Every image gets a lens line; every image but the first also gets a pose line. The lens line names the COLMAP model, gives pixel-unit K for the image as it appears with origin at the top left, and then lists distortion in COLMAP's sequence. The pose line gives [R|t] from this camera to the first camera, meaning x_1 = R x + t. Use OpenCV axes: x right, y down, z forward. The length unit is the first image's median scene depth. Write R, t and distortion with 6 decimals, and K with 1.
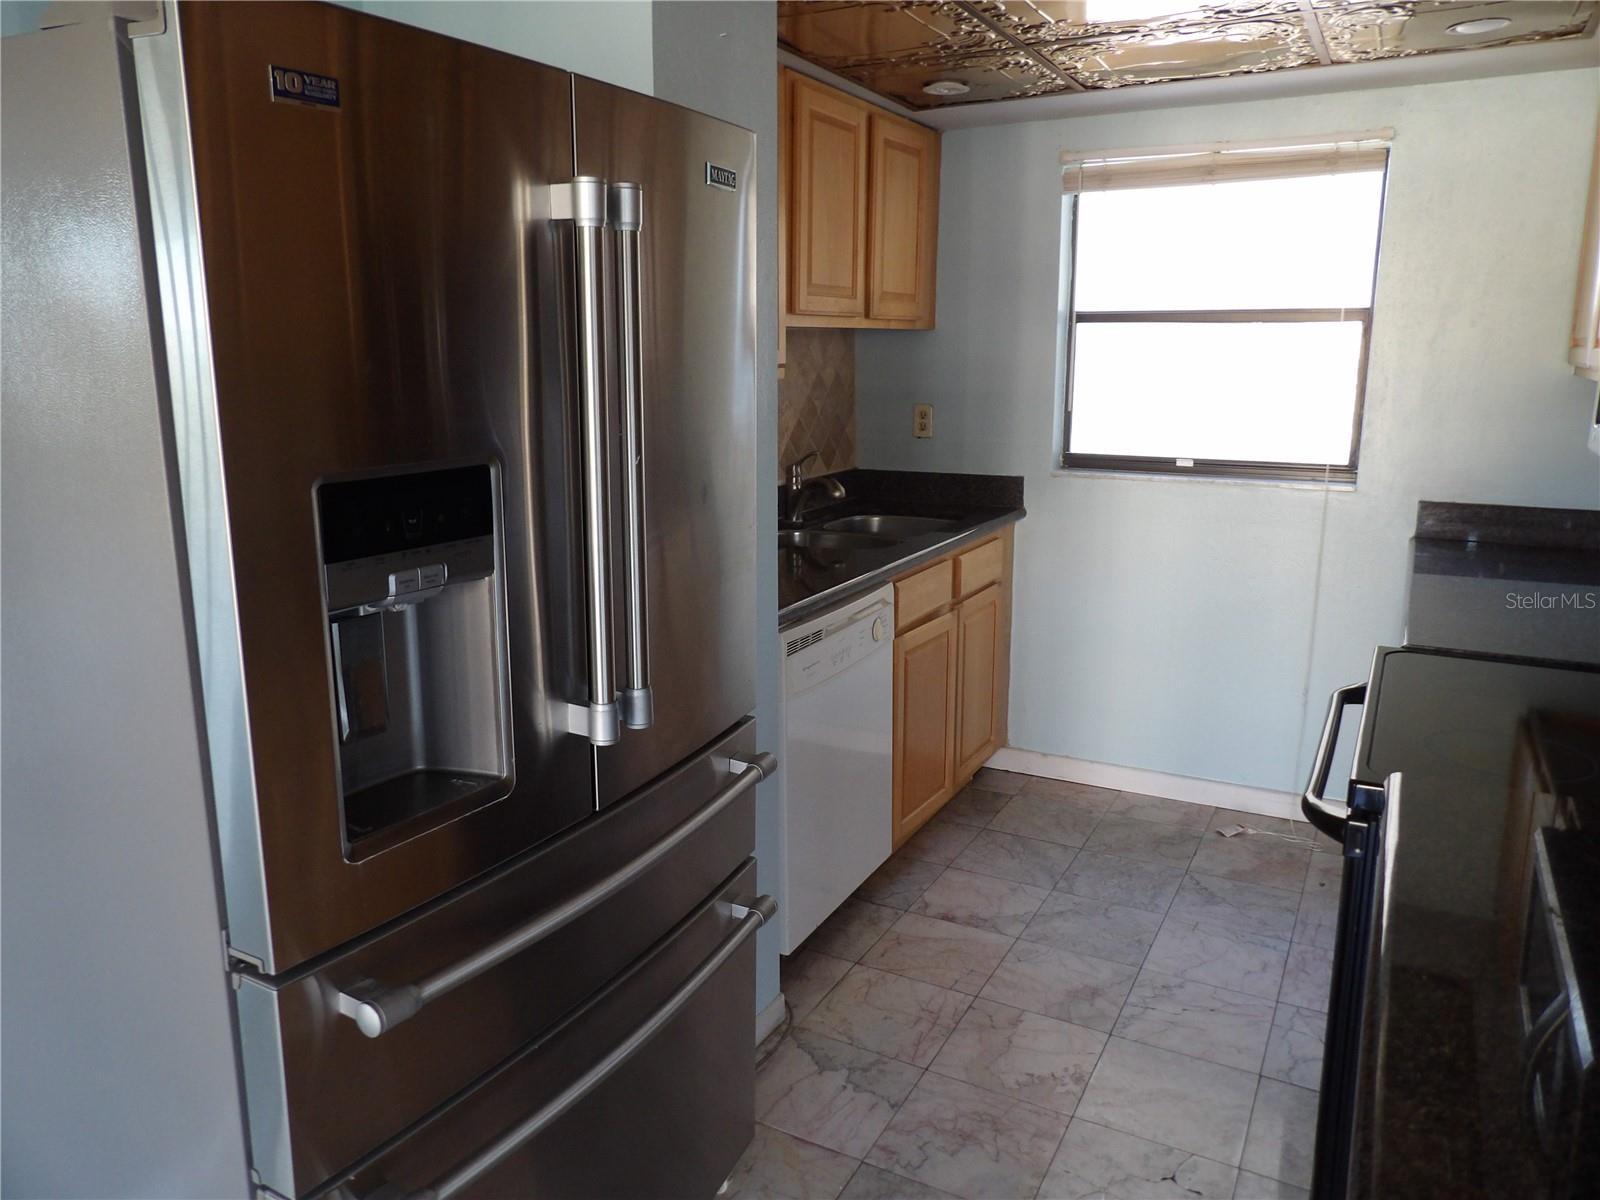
lens RADIAL K [[1148.5, 0, 804.1], [0, 1148.5, 598.8], [0, 0, 1]] dist [-0.025879, 0.035886]
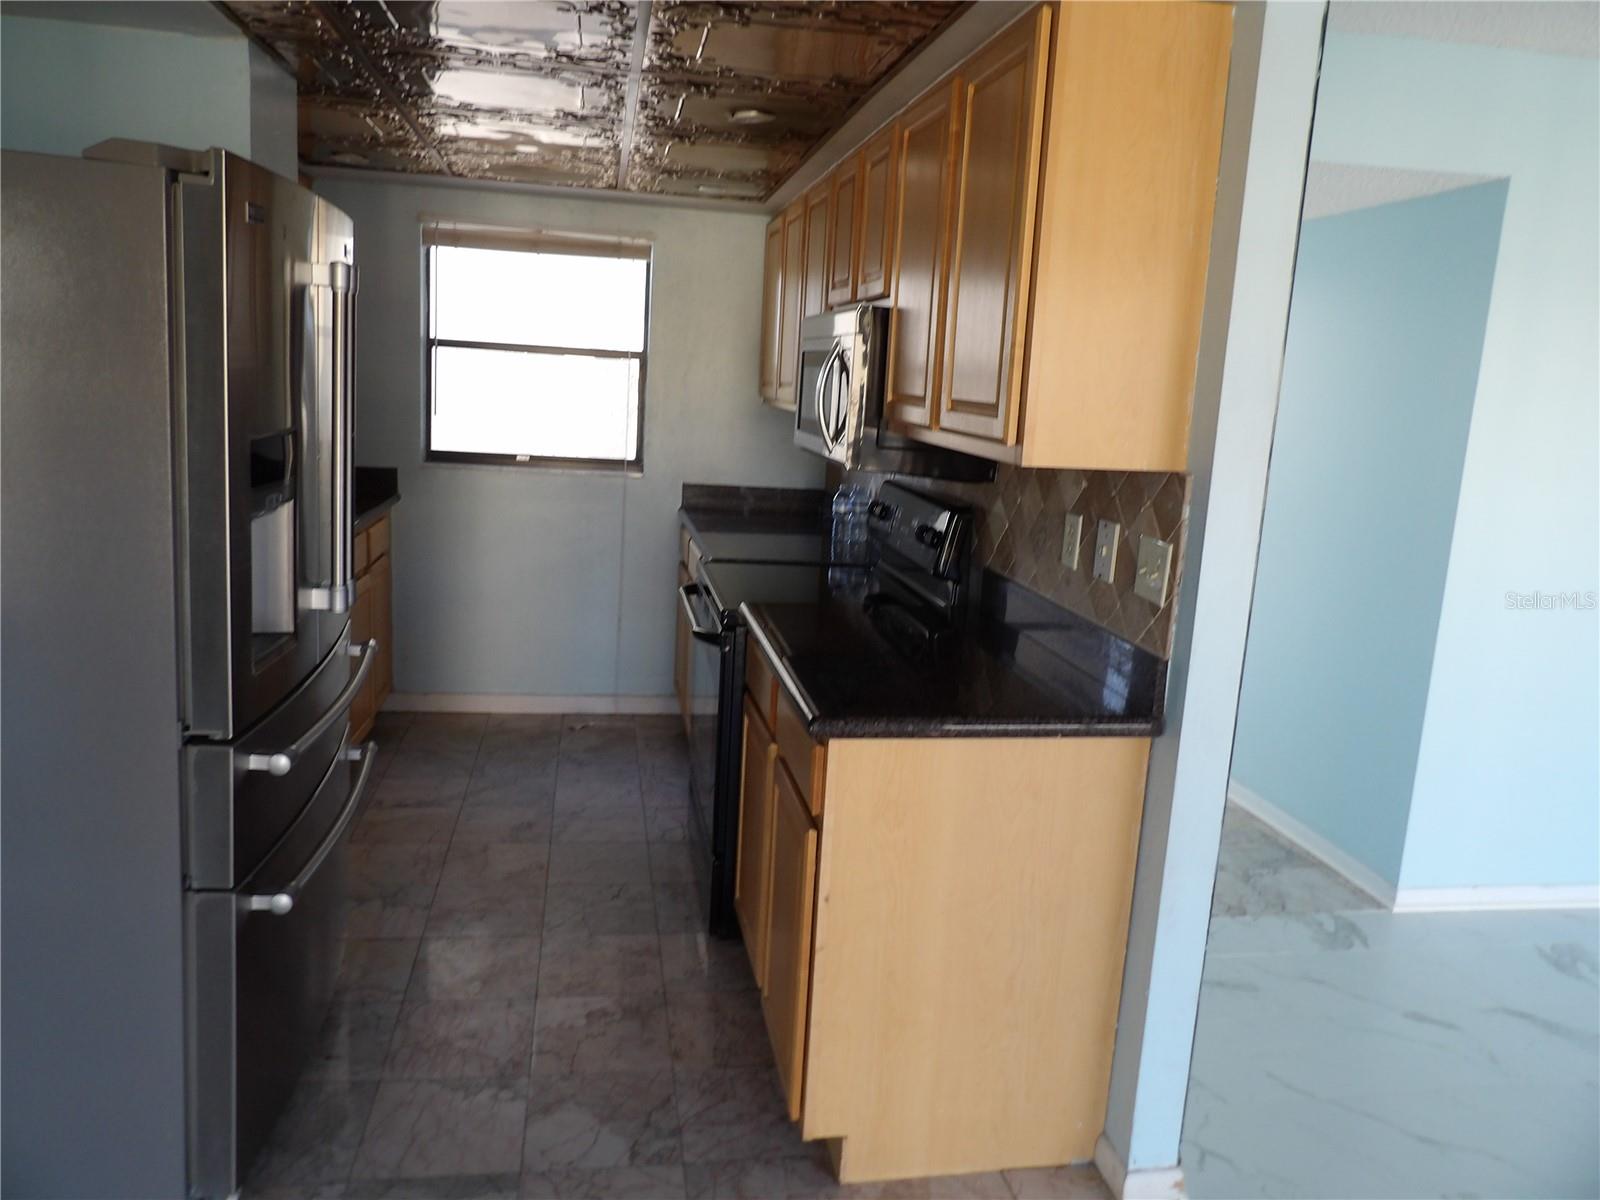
lens RADIAL K [[1148.5, 0, 787.9], [0, 1148.5, 596.2], [0, 0, 1]] dist [-0.025879, 0.035886]
pose [[0.792786, -0.063645, 0.606168, -0.258498], [0.071035, 0.997404, 0.011818, 0.051504], [-0.605347, 0.033690, 0.795249, -0.257452]]
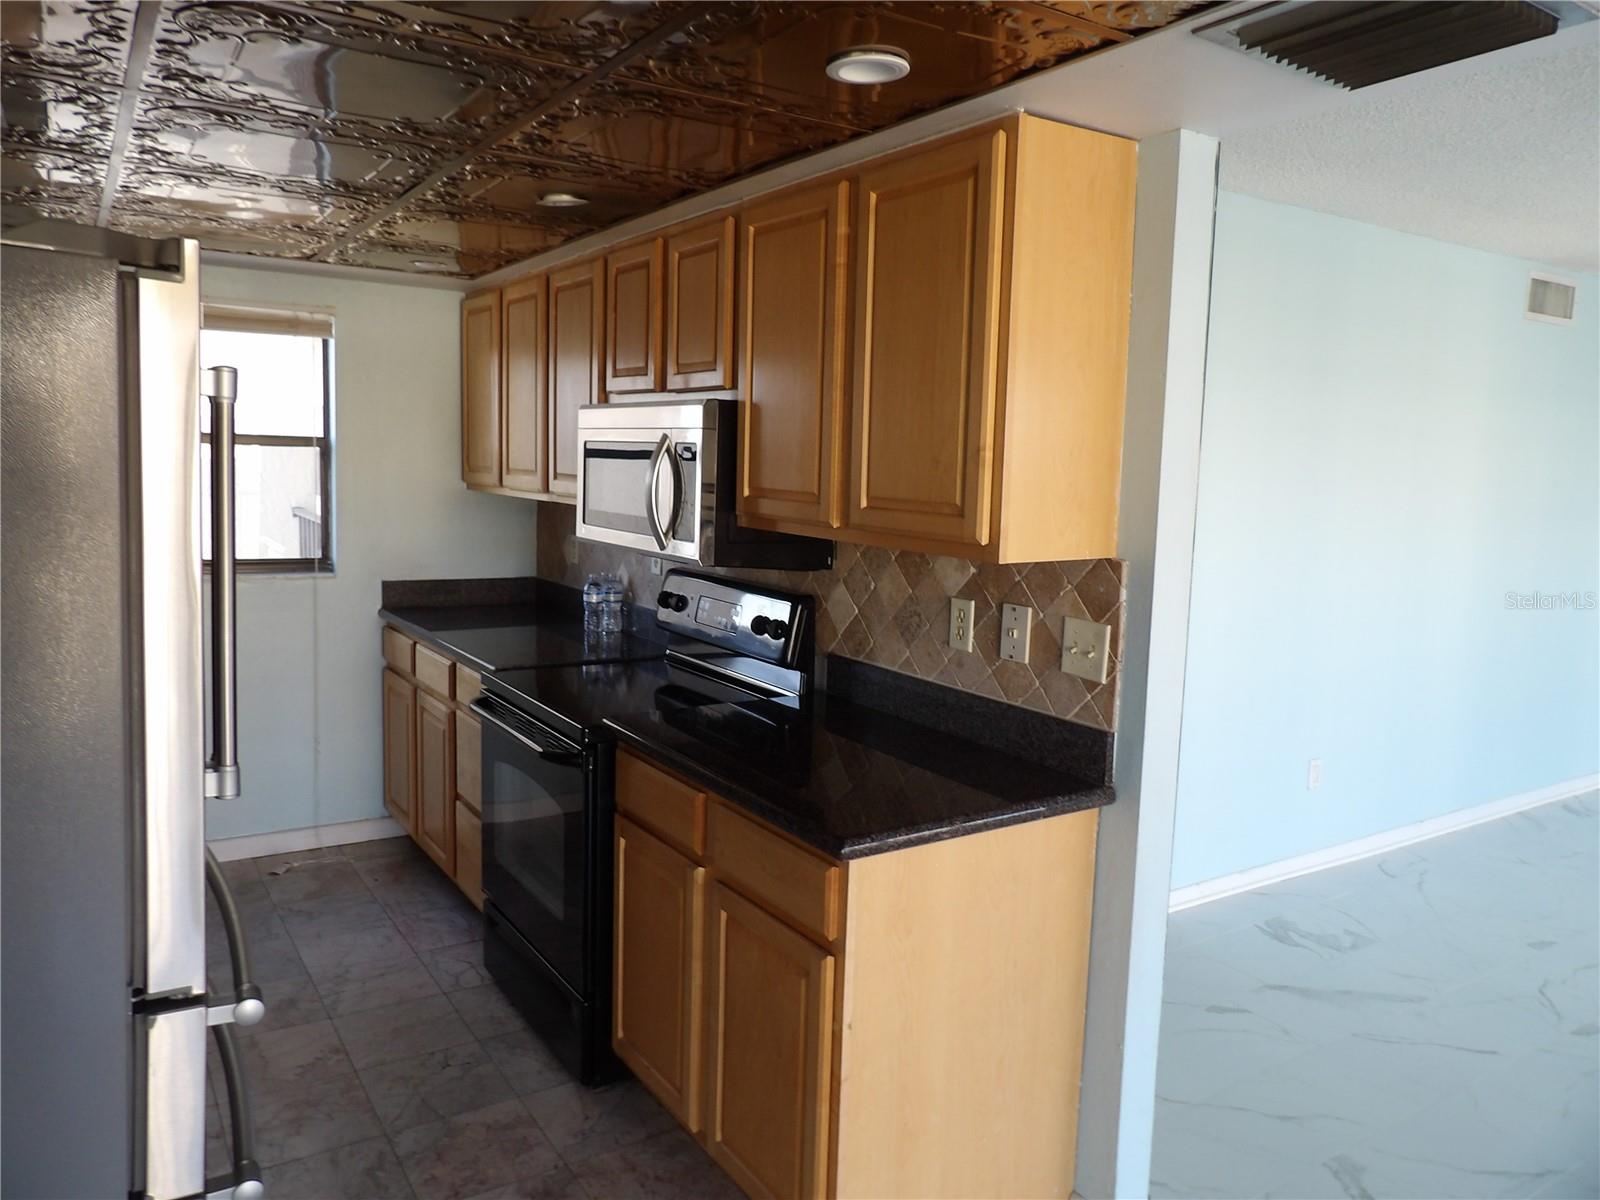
lens RADIAL K [[1148.5, 0, 789.2], [0, 1148.5, 595.6], [0, 0, 1]] dist [-0.025879, 0.035886]
pose [[0.488587, -0.083389, 0.868521, -0.382468], [0.156133, 0.987711, 0.007000, -0.002526], [-0.858432, 0.132185, 0.495602, -0.075486]]
